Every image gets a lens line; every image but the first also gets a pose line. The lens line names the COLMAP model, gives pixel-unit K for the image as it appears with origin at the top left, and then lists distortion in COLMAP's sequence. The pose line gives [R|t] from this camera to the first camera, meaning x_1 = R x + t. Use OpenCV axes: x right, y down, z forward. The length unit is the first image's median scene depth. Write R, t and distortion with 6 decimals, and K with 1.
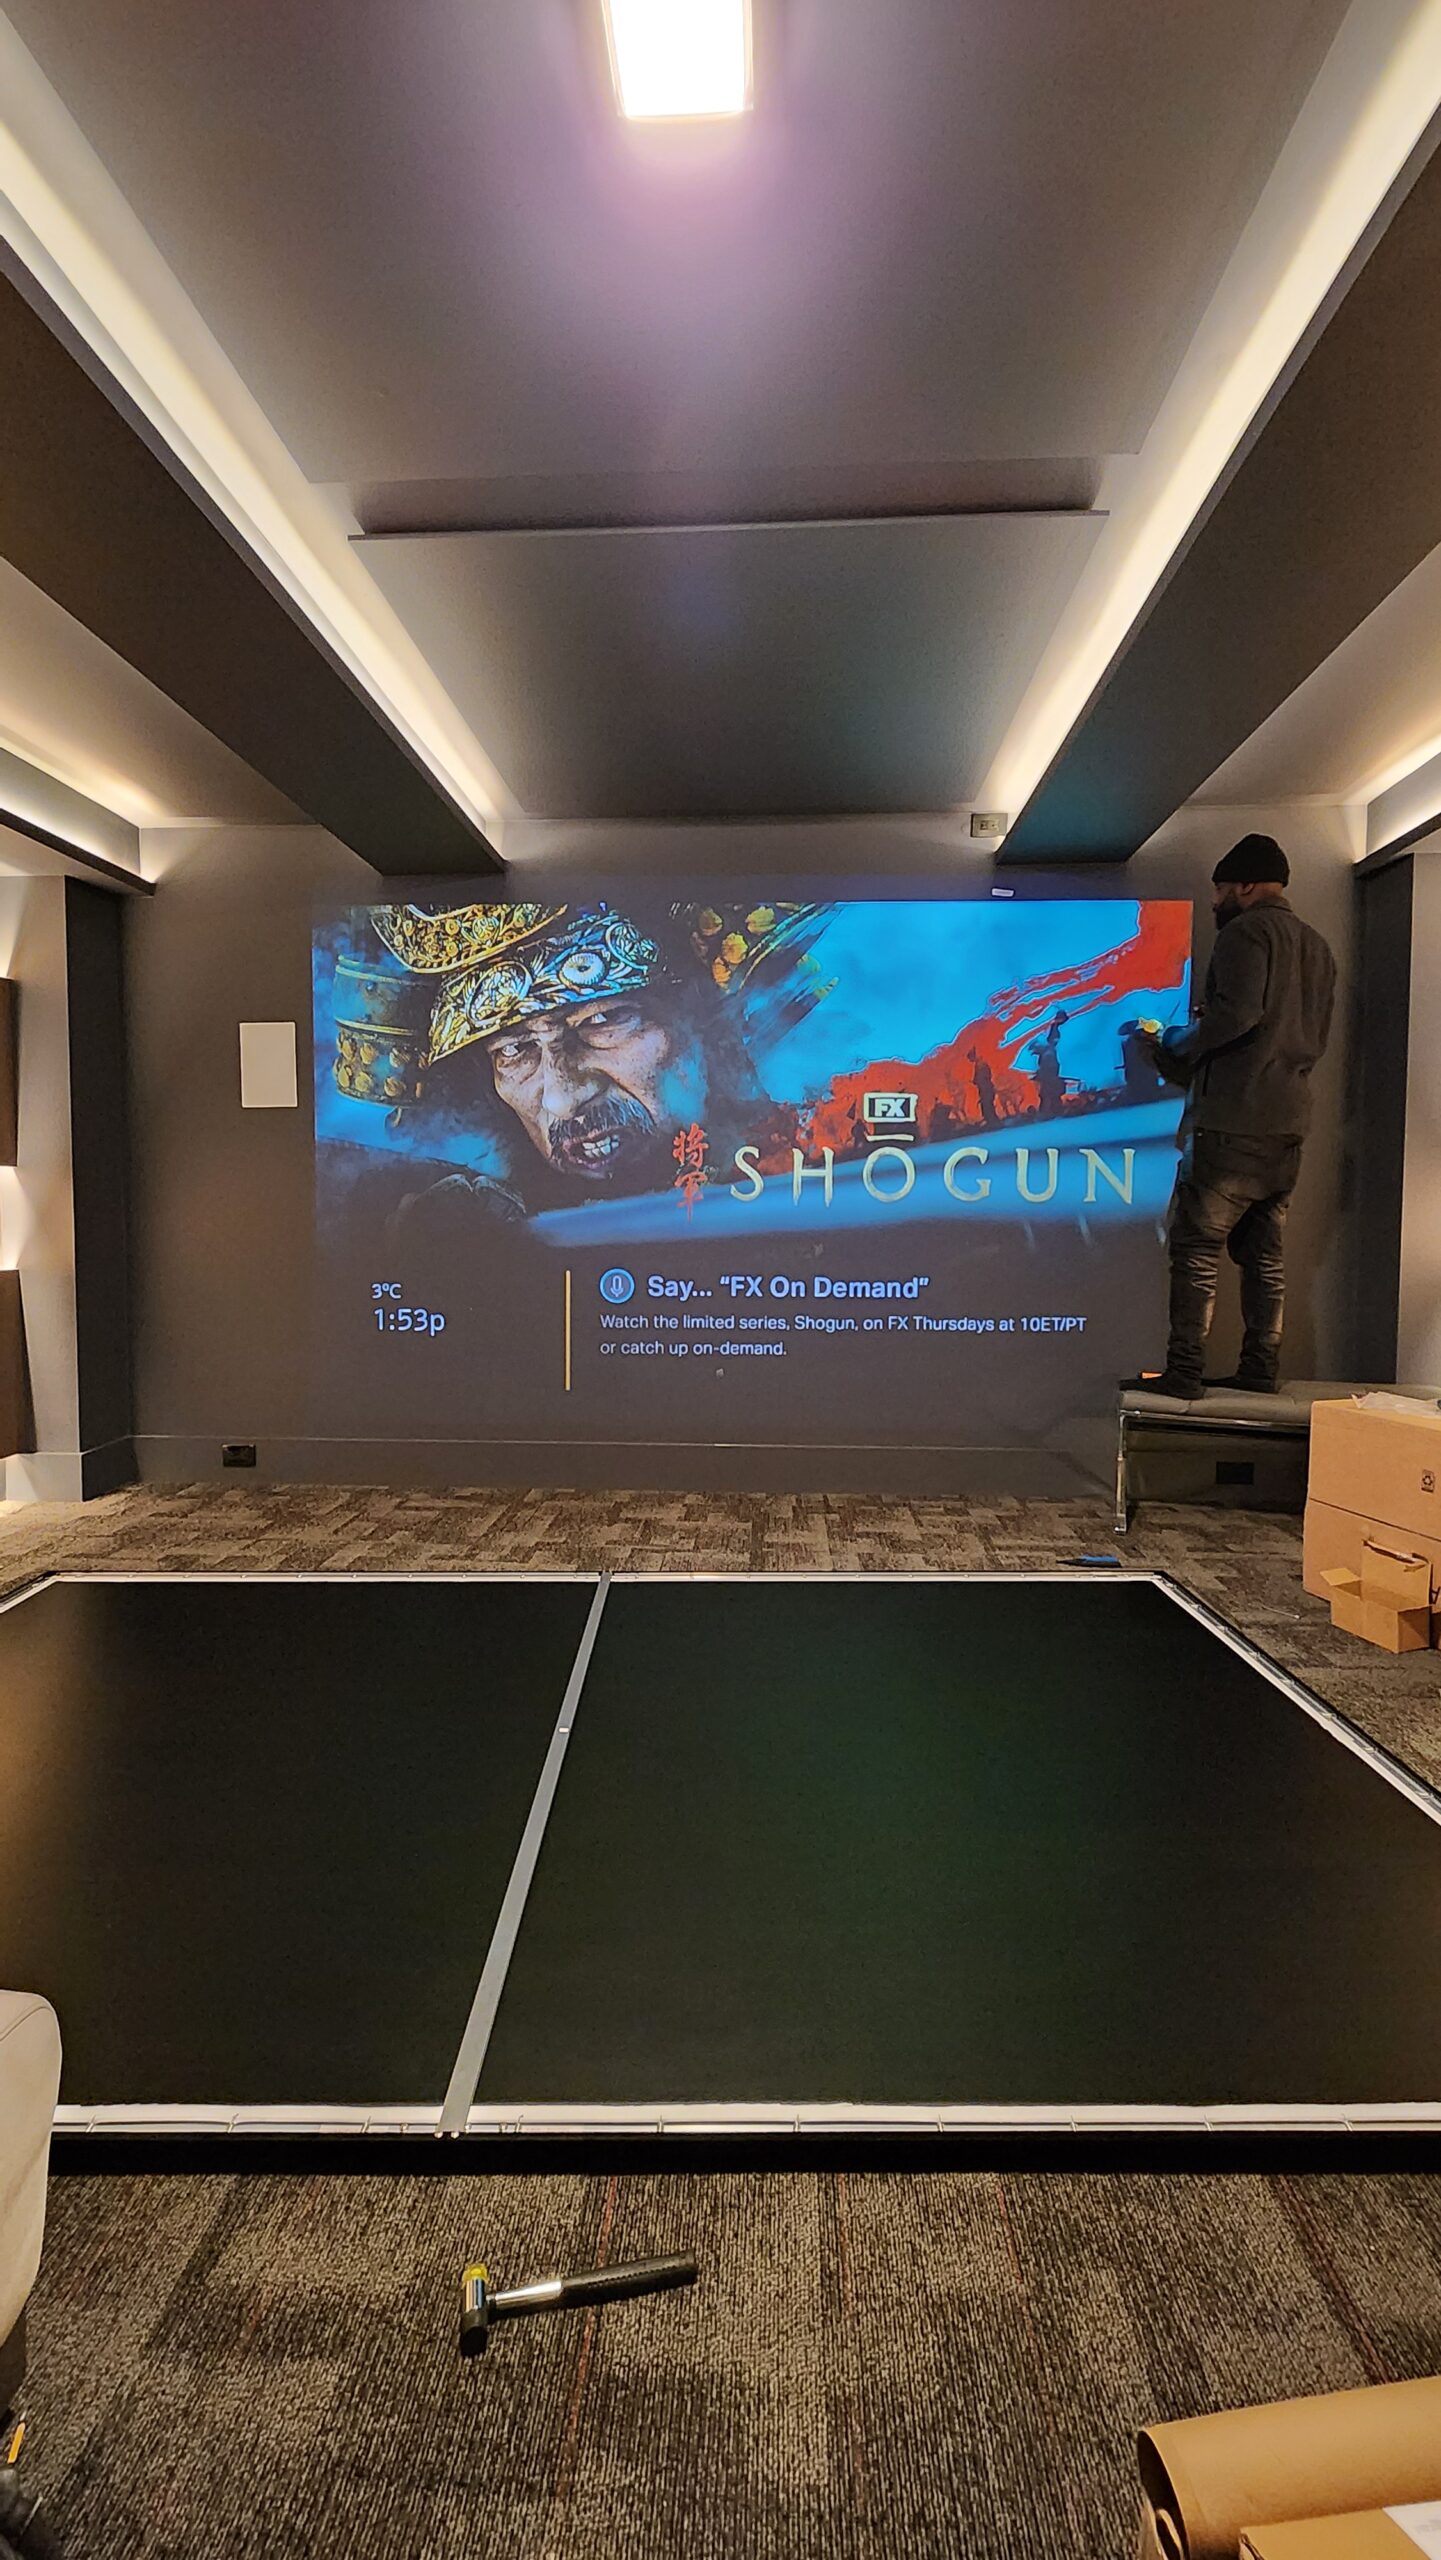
lens RADIAL K [[1043.5, 0, 720.3], [0, 1043.5, 1274.6], [0, 0, 1]] dist [0.002551, 0.000183]
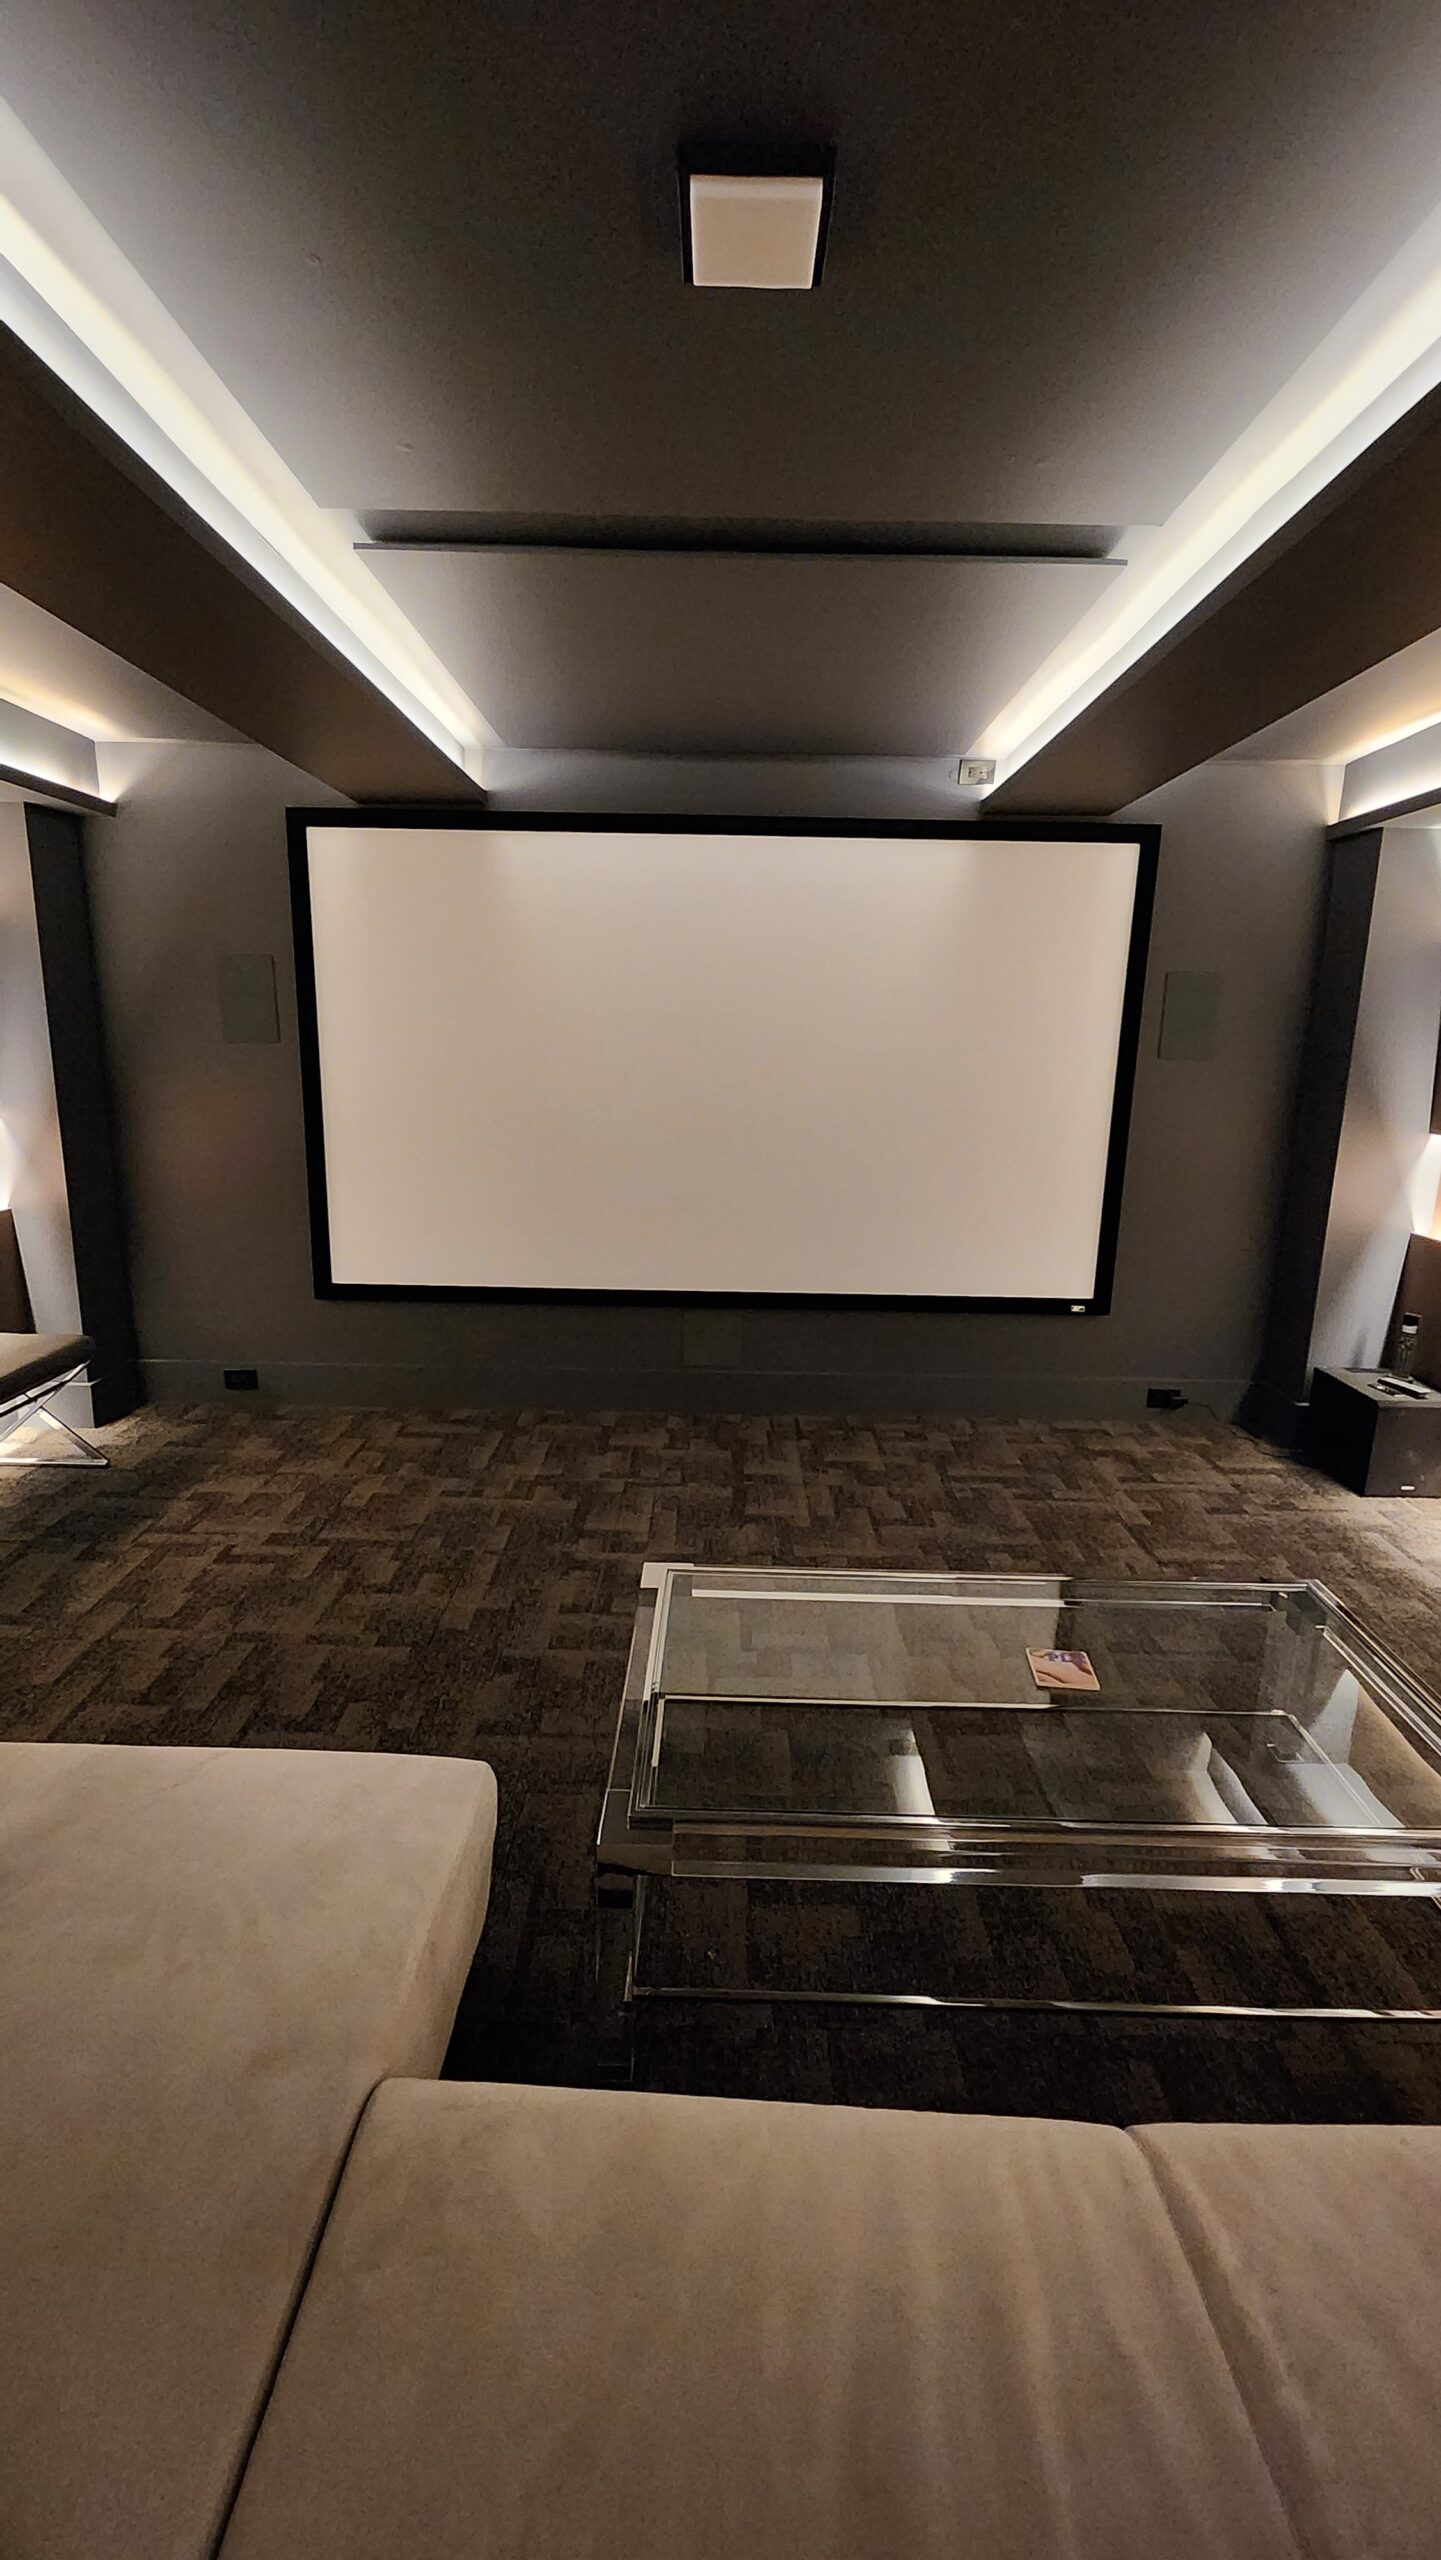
lens RADIAL K [[1043.5, 0, 721.5], [0, 1043.5, 1273.7], [0, 0, 1]] dist [0.002551, 0.000183]
pose [[0.998502, 0.004499, 0.054533, -0.041307], [-0.013219, 0.986929, 0.160612, -0.124347], [-0.053098, -0.161092, 0.985510, -0.050842]]
